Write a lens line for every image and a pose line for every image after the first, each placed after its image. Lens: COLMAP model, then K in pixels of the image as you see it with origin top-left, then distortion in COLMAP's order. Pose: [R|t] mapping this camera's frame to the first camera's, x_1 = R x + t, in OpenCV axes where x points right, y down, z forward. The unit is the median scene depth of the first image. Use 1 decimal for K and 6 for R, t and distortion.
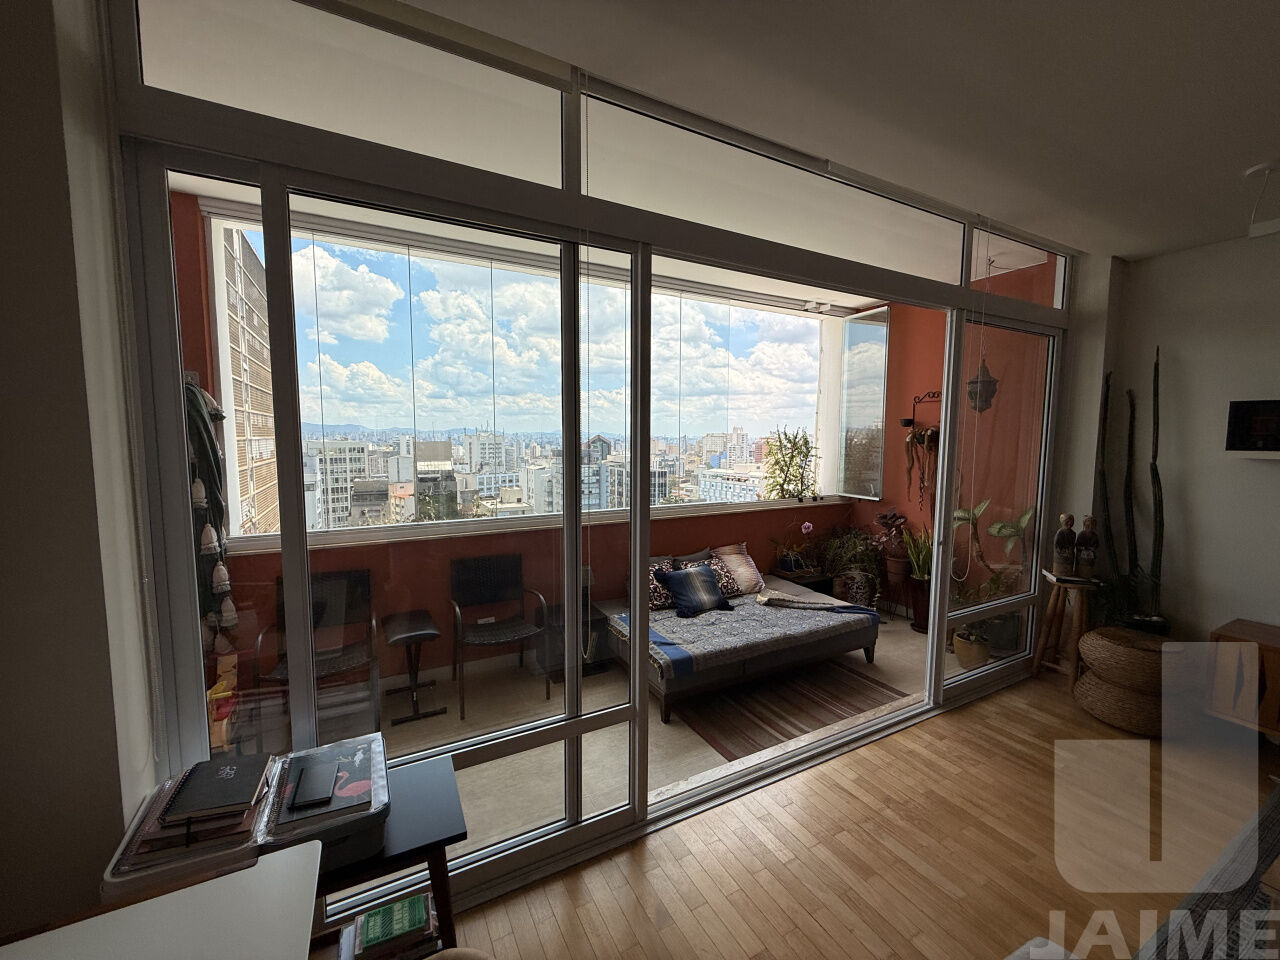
lens RADIAL K [[508.9, 0, 637.2], [0, 508.9, 480.1], [0, 0, 1]] dist [-0.001298, 0.000478]
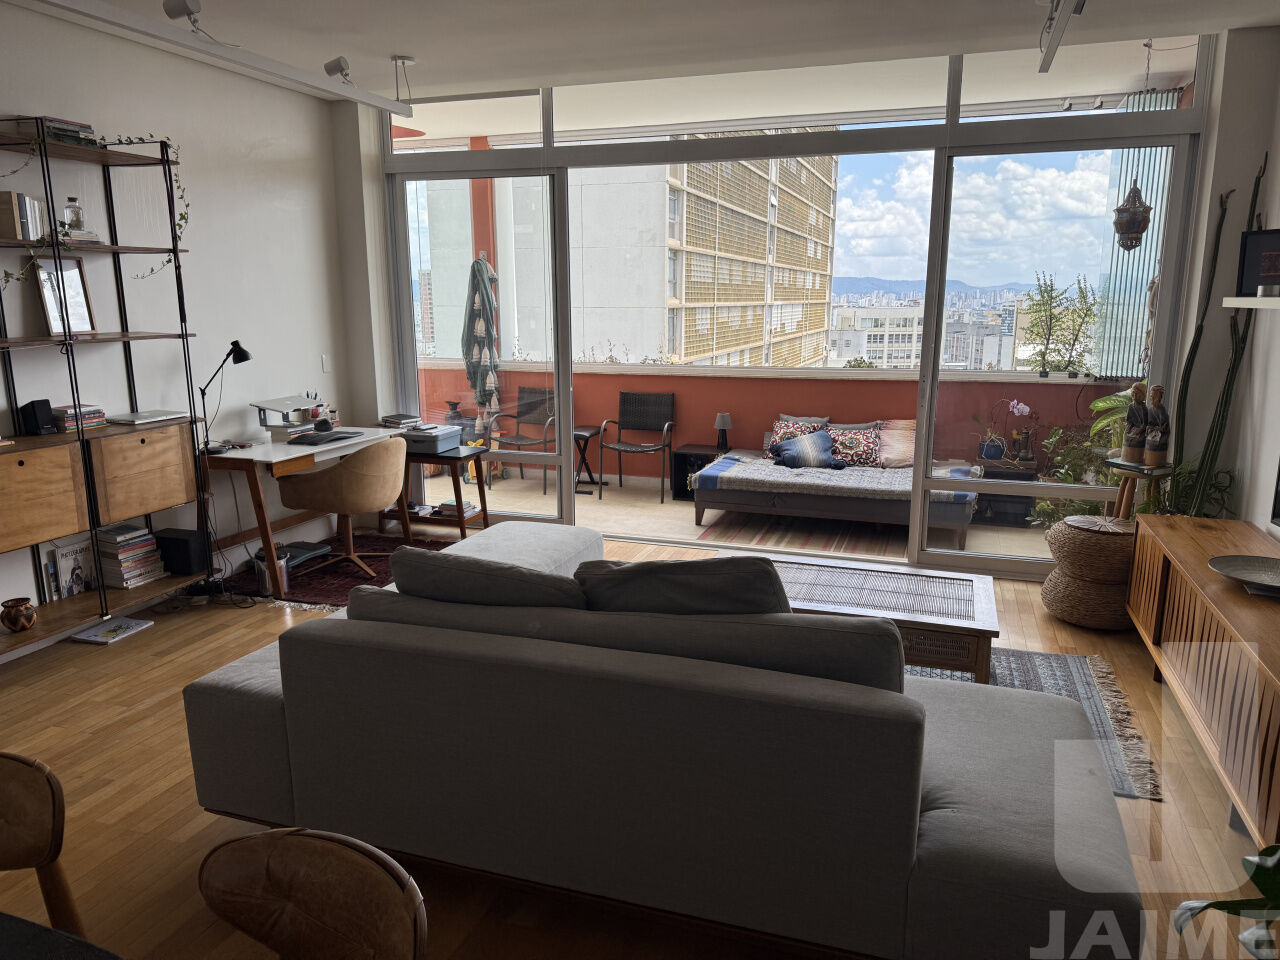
lens RADIAL K [[894.1, 0, 640.0], [0, 894.1, 490.5], [0, 0, 1]] dist [0.075520, -0.038033]
pose [[0.679456, 0.149863, -0.718249, 0.072325], [-0.060964, 0.987065, 0.148280, 0.003695], [0.731179, -0.056962, 0.679803, -0.027976]]
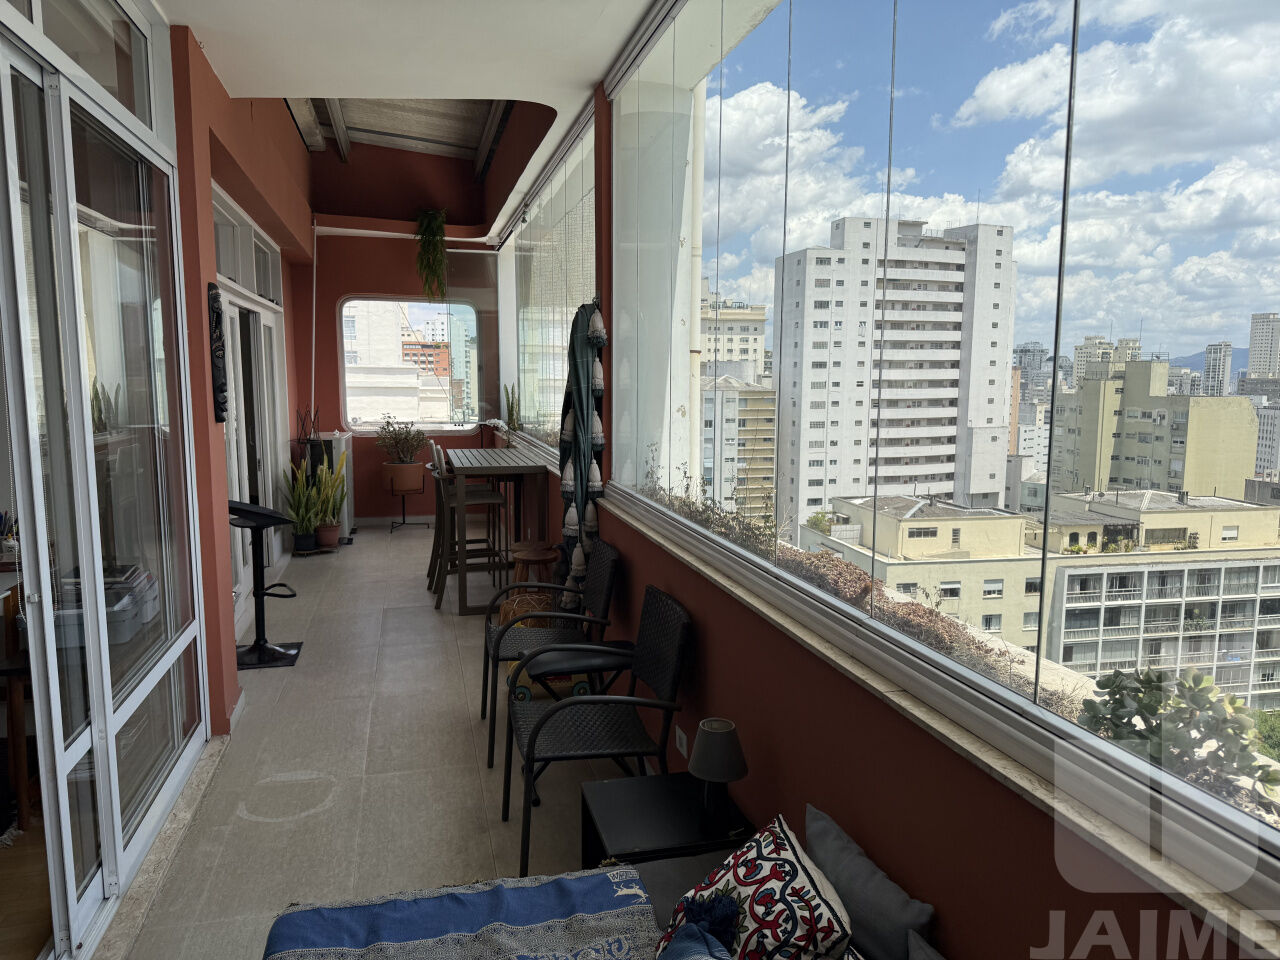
lens RADIAL K [[894.1, 0, 633.7], [0, 894.1, 487.4], [0, 0, 1]] dist [0.075520, -0.038033]
pose [[-0.246657, 0.117287, -0.961979, 0.029698], [-0.086295, 0.986048, 0.142348, -0.004494], [0.965253, 0.118125, -0.233095, 0.064950]]
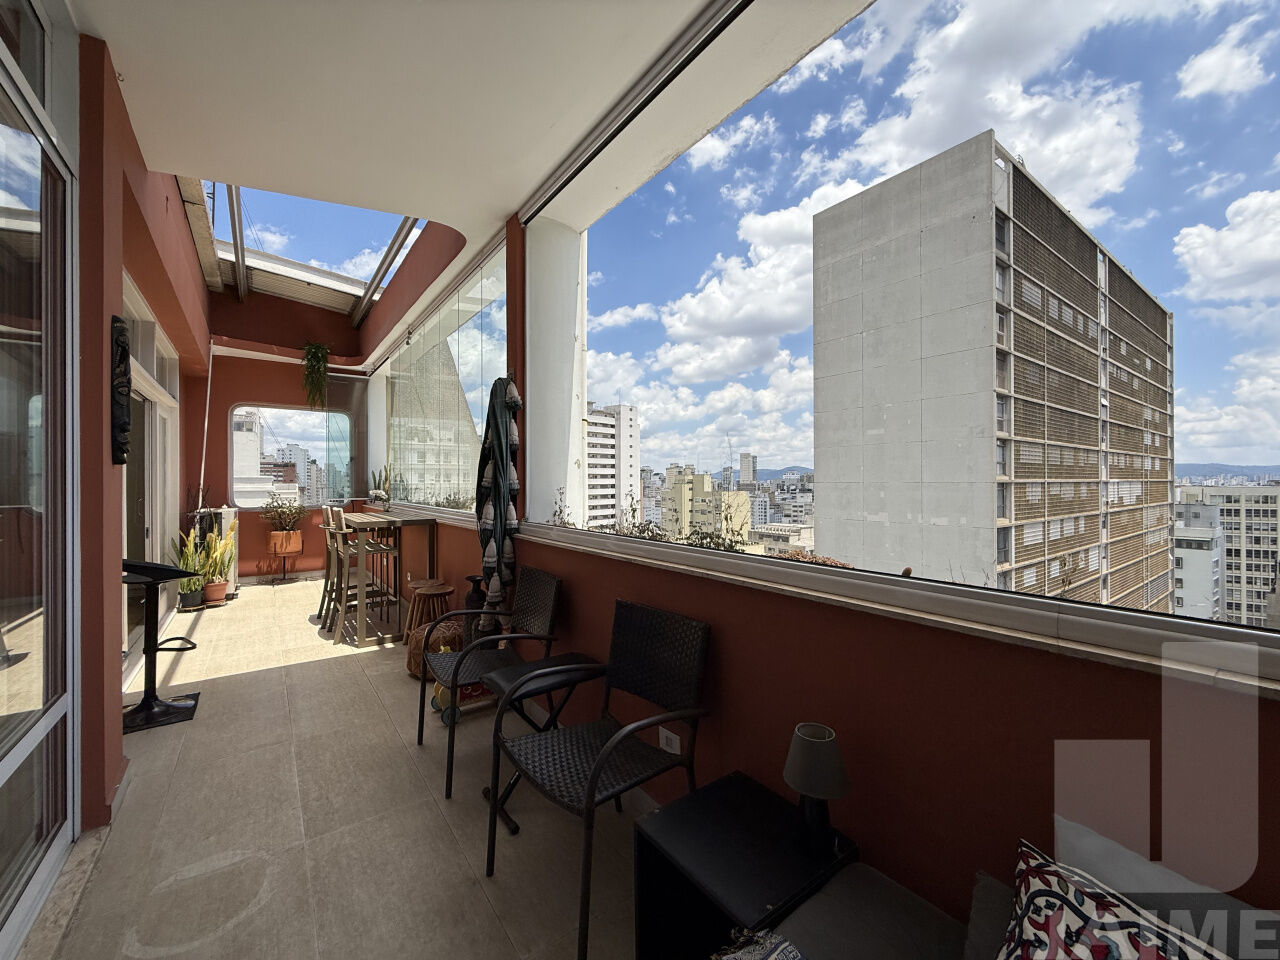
lens RADIAL K [[508.9, 0, 637.1], [0, 508.9, 479.8], [0, 0, 1]] dist [-0.001298, 0.000478]
pose [[0.140733, -0.008063, -0.990015, 0.012587], [-0.080990, 0.996522, -0.019628, 0.001496], [0.986729, 0.082943, 0.139590, 0.050246]]
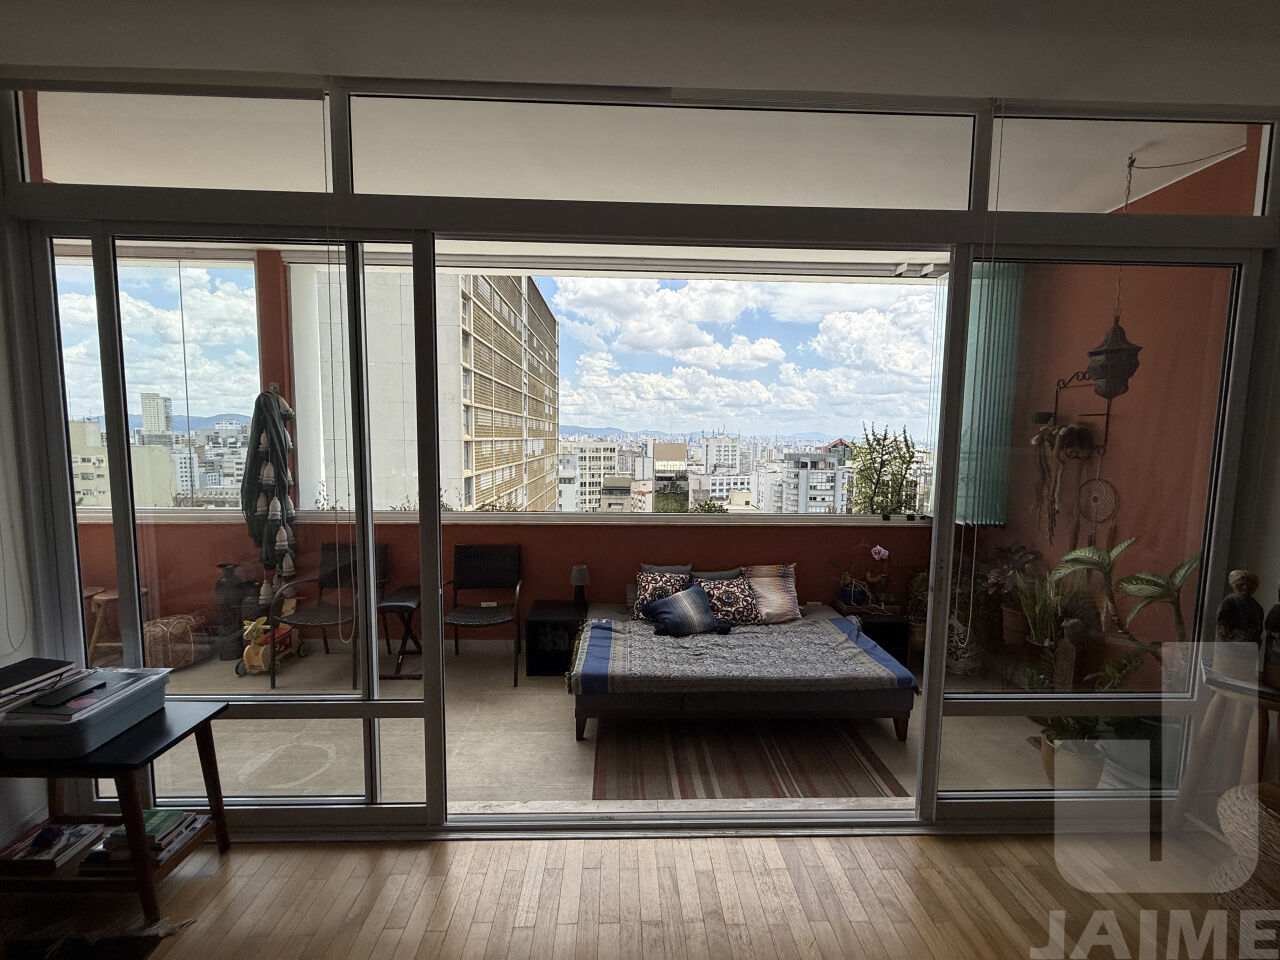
lens RADIAL K [[508.9, 0, 636.1], [0, 508.9, 480.2], [0, 0, 1]] dist [-0.001298, 0.000478]
pose [[0.896417, 0.044553, -0.440967, 0.025554], [-0.046954, 0.998882, 0.005471, -0.000374], [0.440718, 0.015801, 0.897507, 0.009675]]
